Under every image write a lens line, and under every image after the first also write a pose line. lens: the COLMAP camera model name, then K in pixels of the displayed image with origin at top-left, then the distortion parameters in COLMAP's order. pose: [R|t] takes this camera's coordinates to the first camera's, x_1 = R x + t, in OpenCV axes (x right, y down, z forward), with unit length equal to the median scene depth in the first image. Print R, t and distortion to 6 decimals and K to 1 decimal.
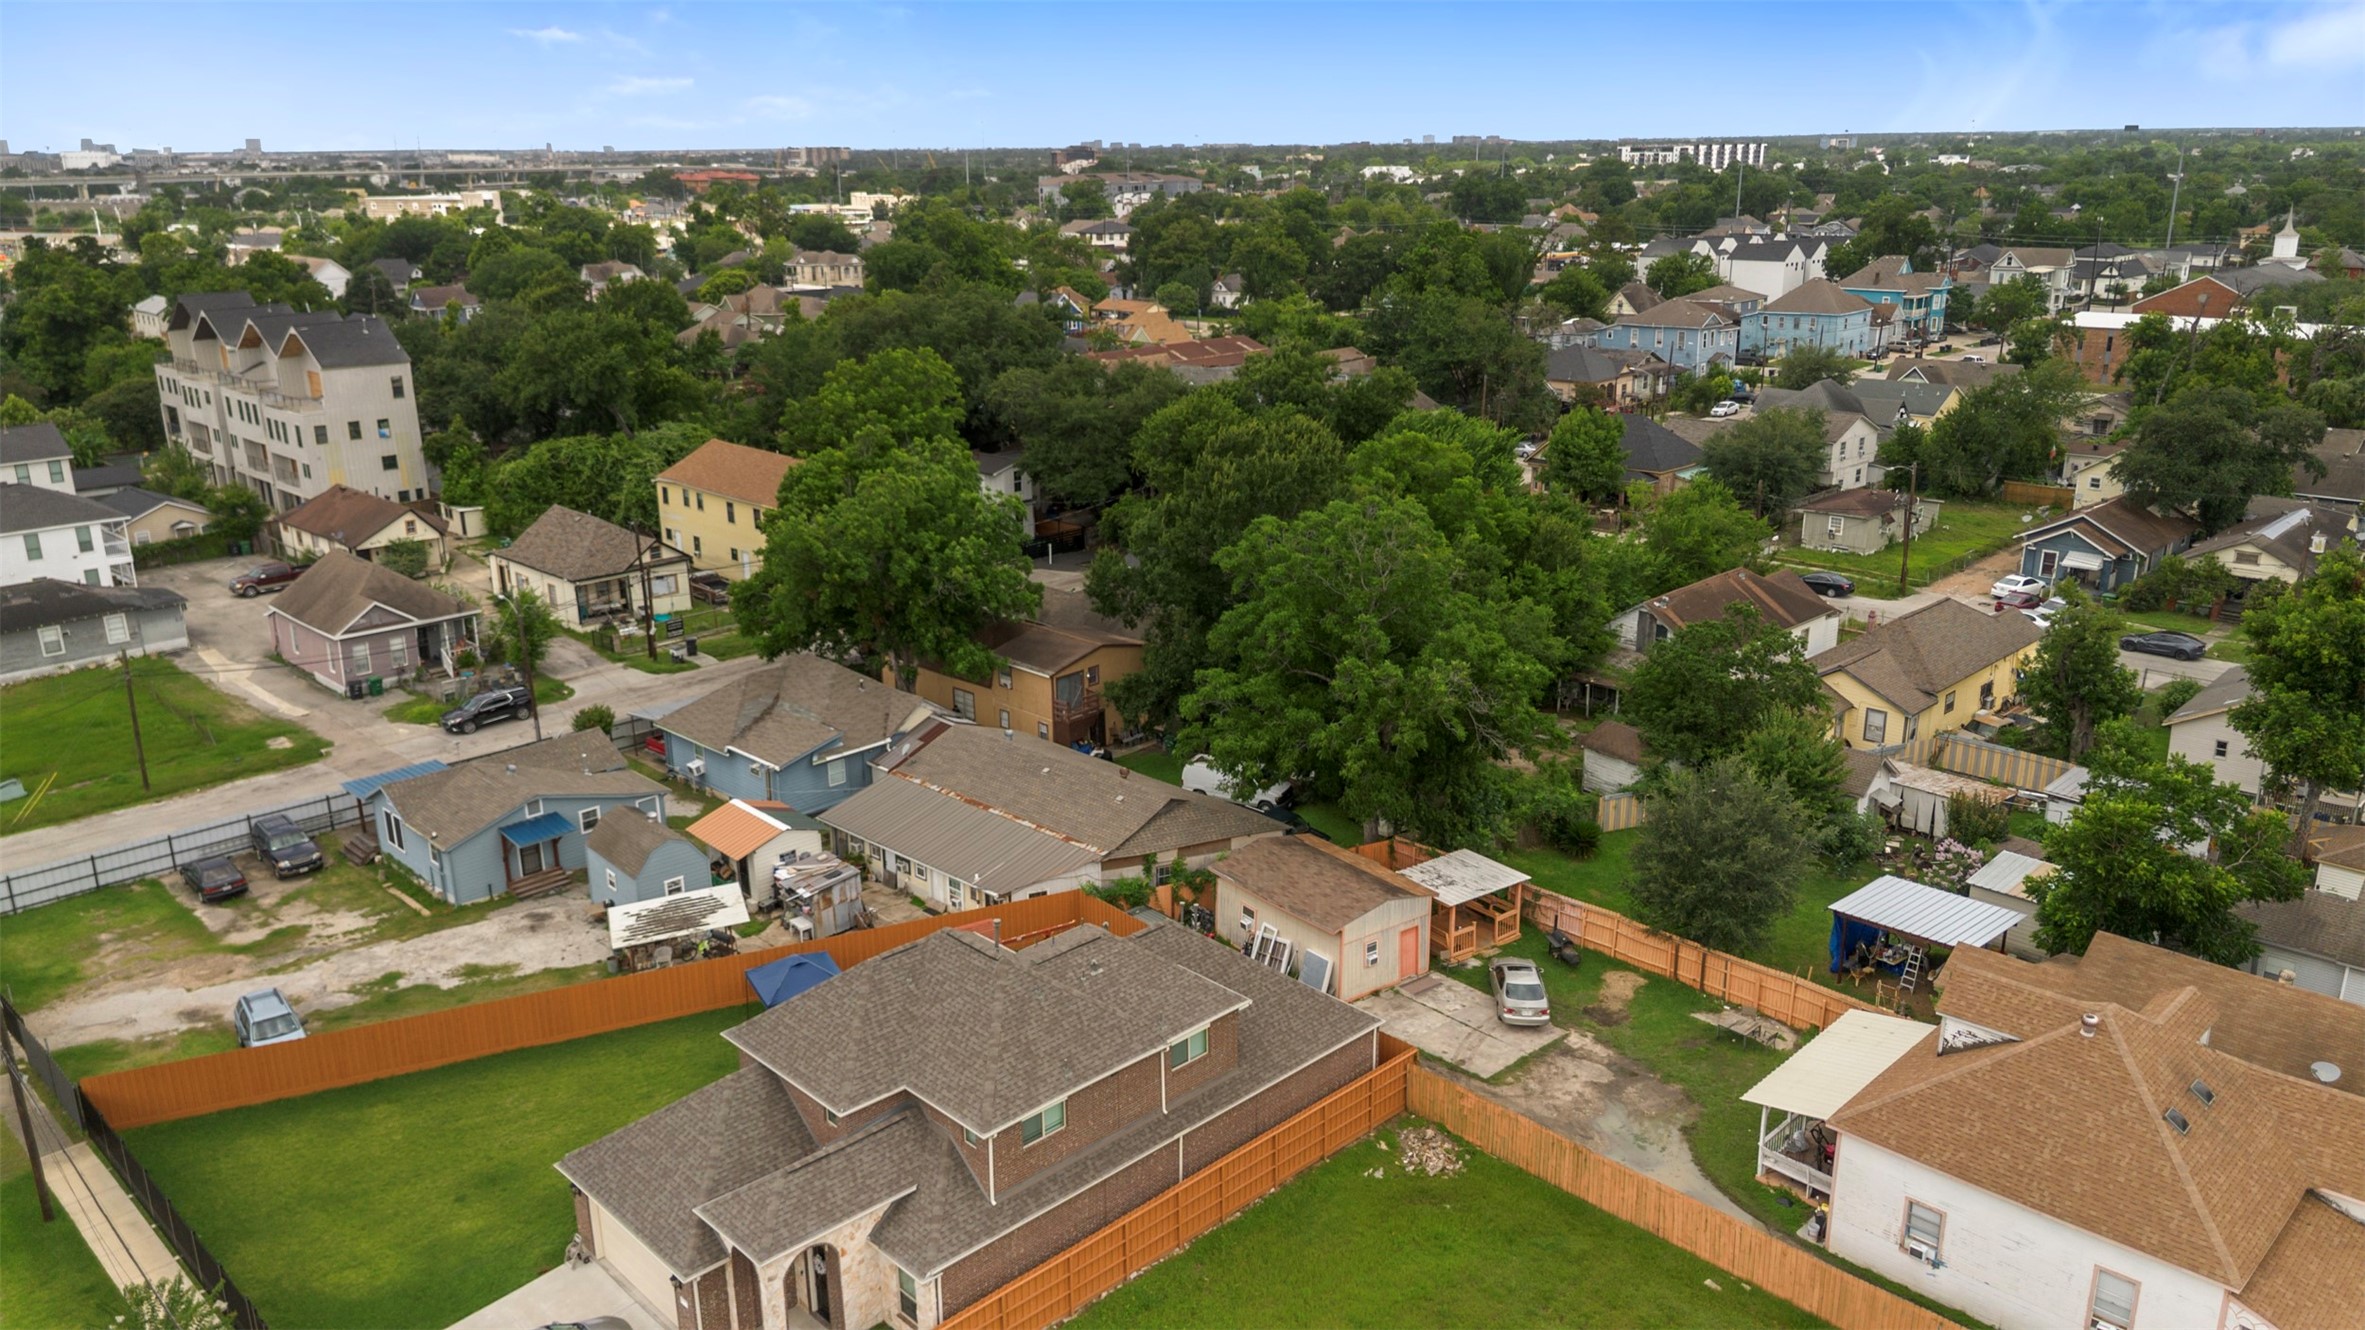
lens RADIAL K [[1690.3, 0, 1182.5], [0, 1690.3, 665.0], [0, 0, 1]] dist [0.070381, -0.073182]
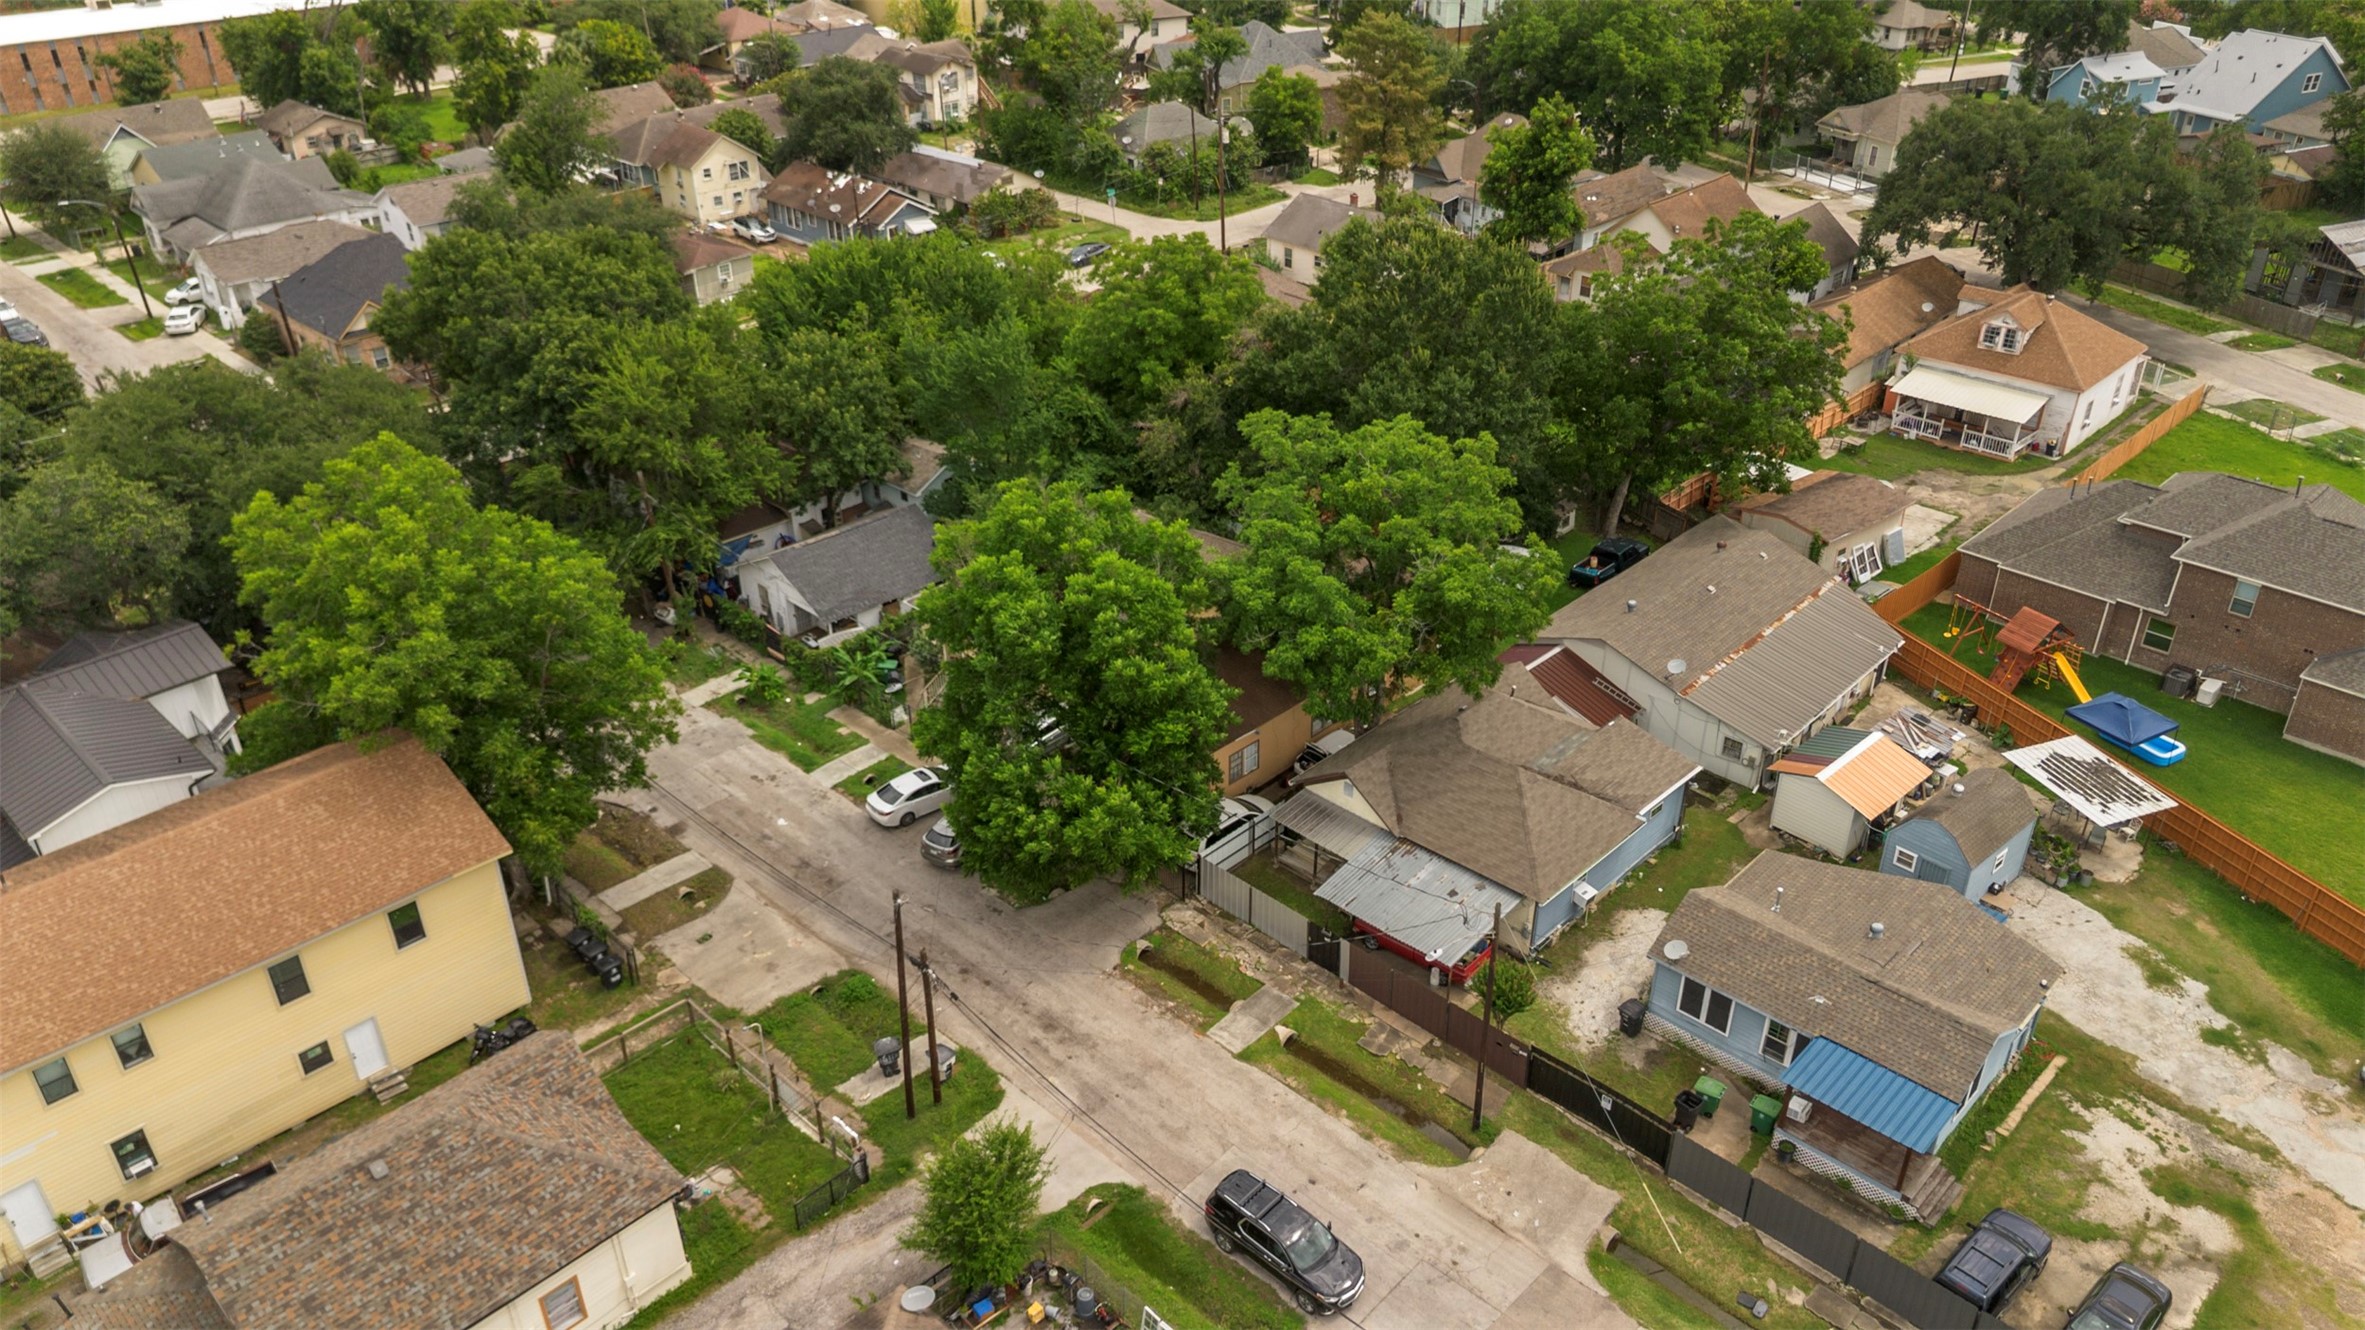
lens RADIAL K [[1690.3, 0, 1182.5], [0, 1690.3, 665.0], [0, 0, 1]] dist [0.070381, -0.073182]
pose [[-0.012187, -0.491754, 0.870649, -0.777689], [0.298547, 0.829209, 0.472527, -0.374820], [-0.954317, 0.265689, 0.136706, 0.923587]]
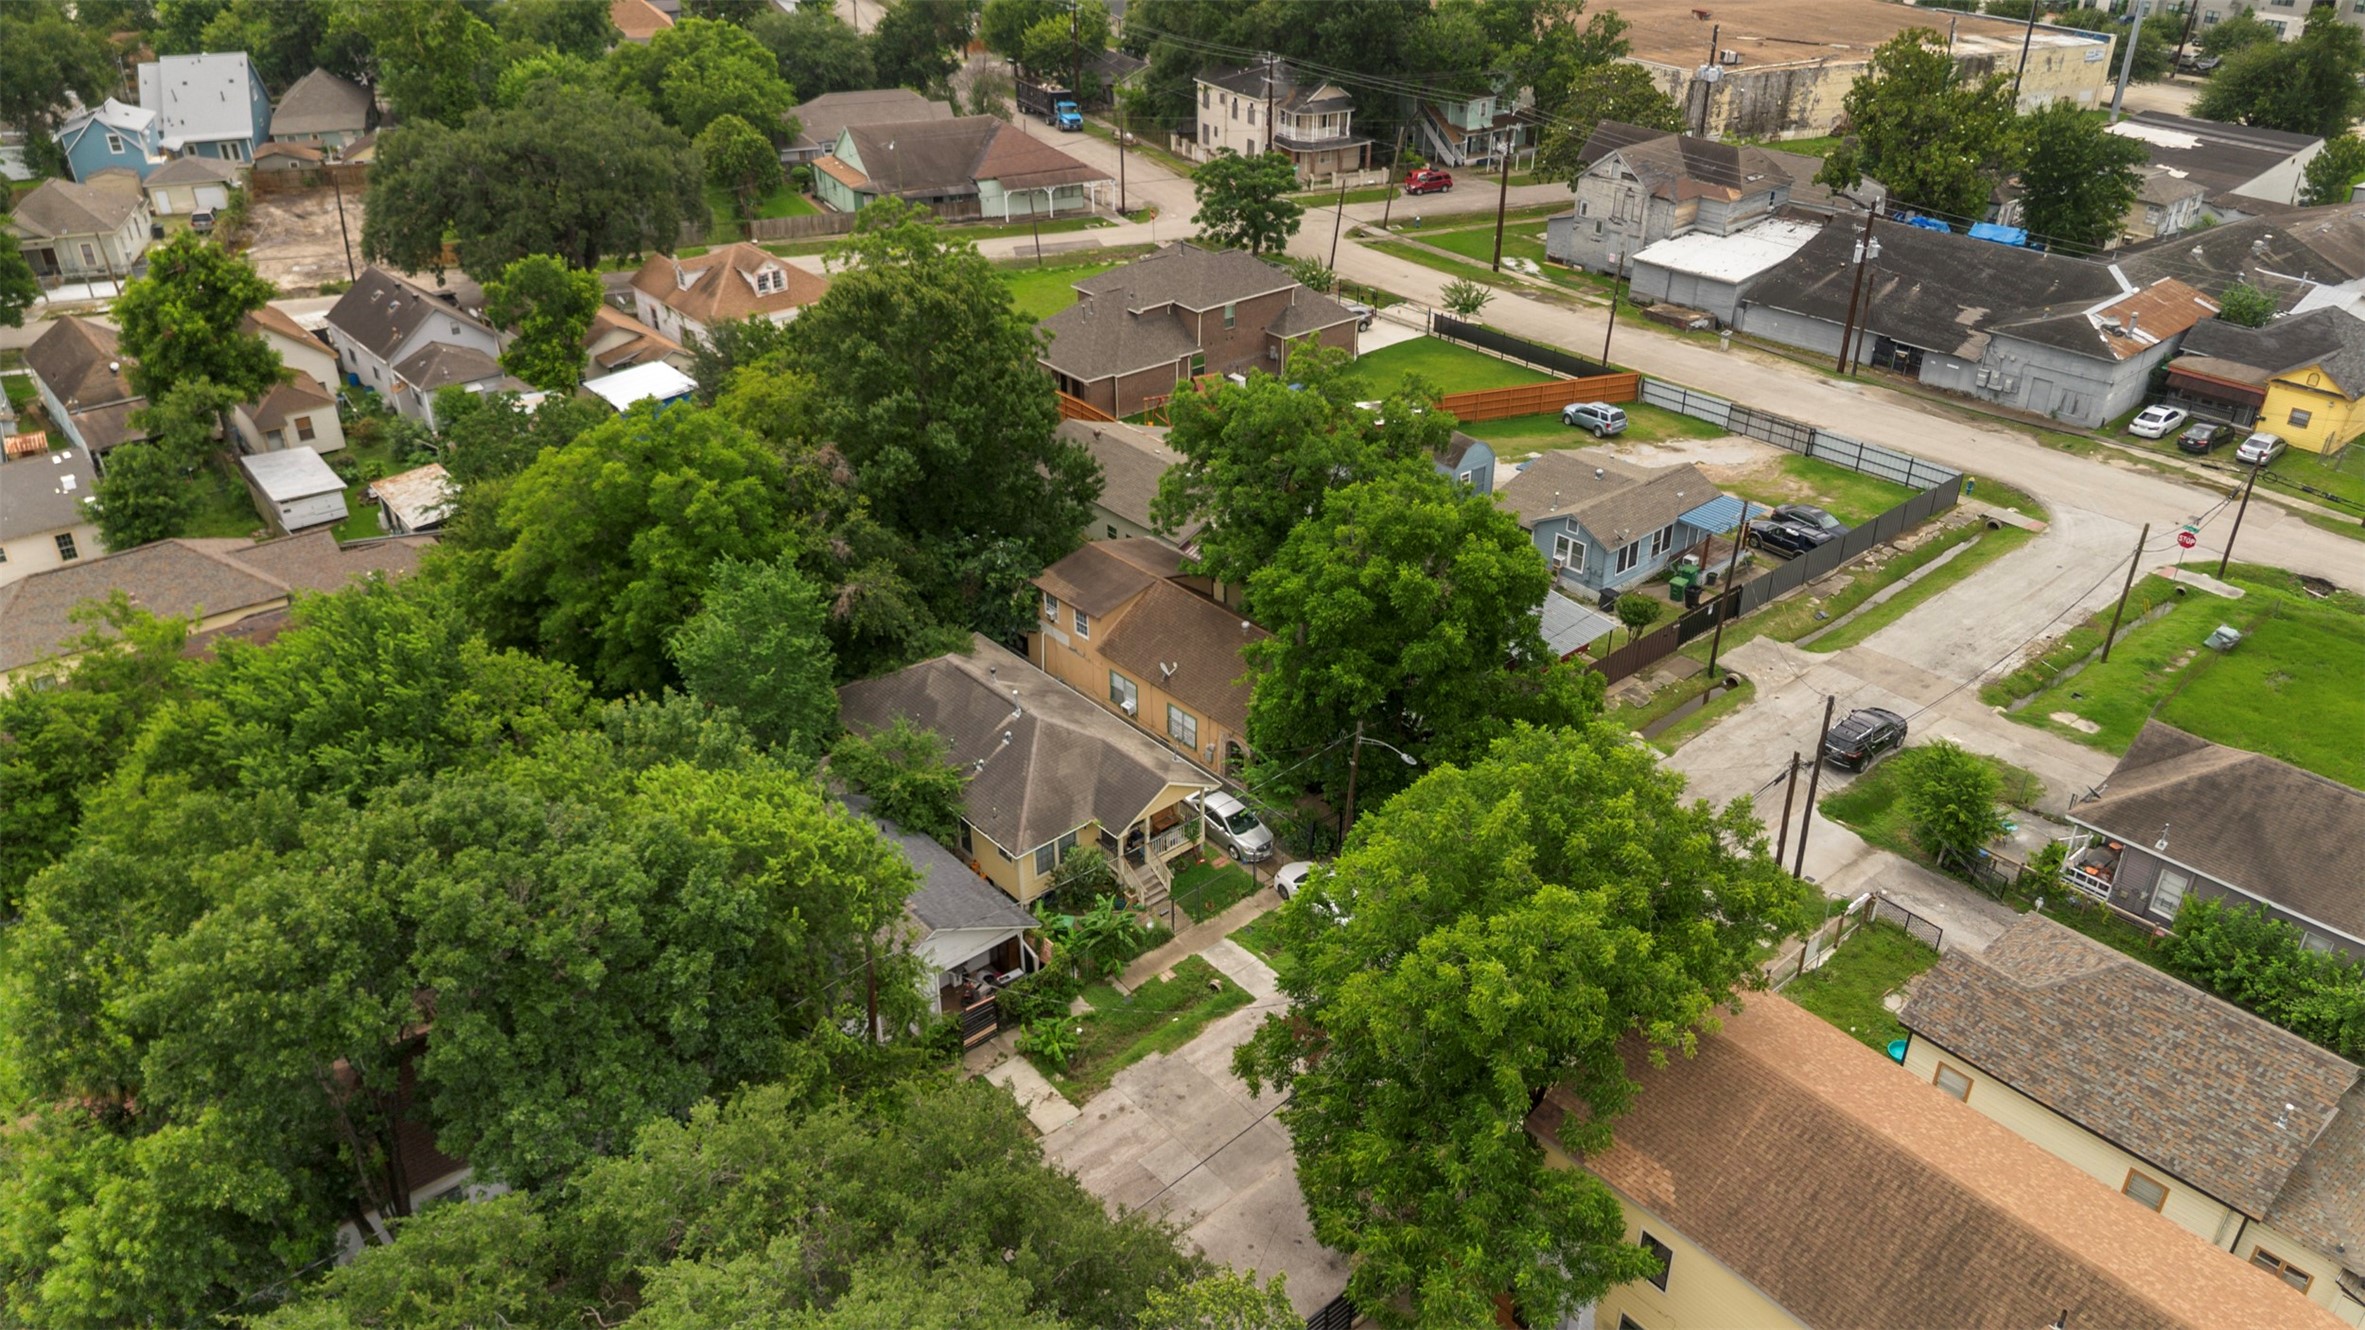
lens RADIAL K [[1702.3, 0, 1206.8], [0, 1702.3, 660.4], [0, 0, 1]] dist [0.071674, -0.080195]
pose [[-0.997526, -0.022991, 0.066433, -0.161353], [0.032192, 0.690706, 0.722419, -0.578582], [-0.062495, 0.722771, -0.688257, 1.550248]]
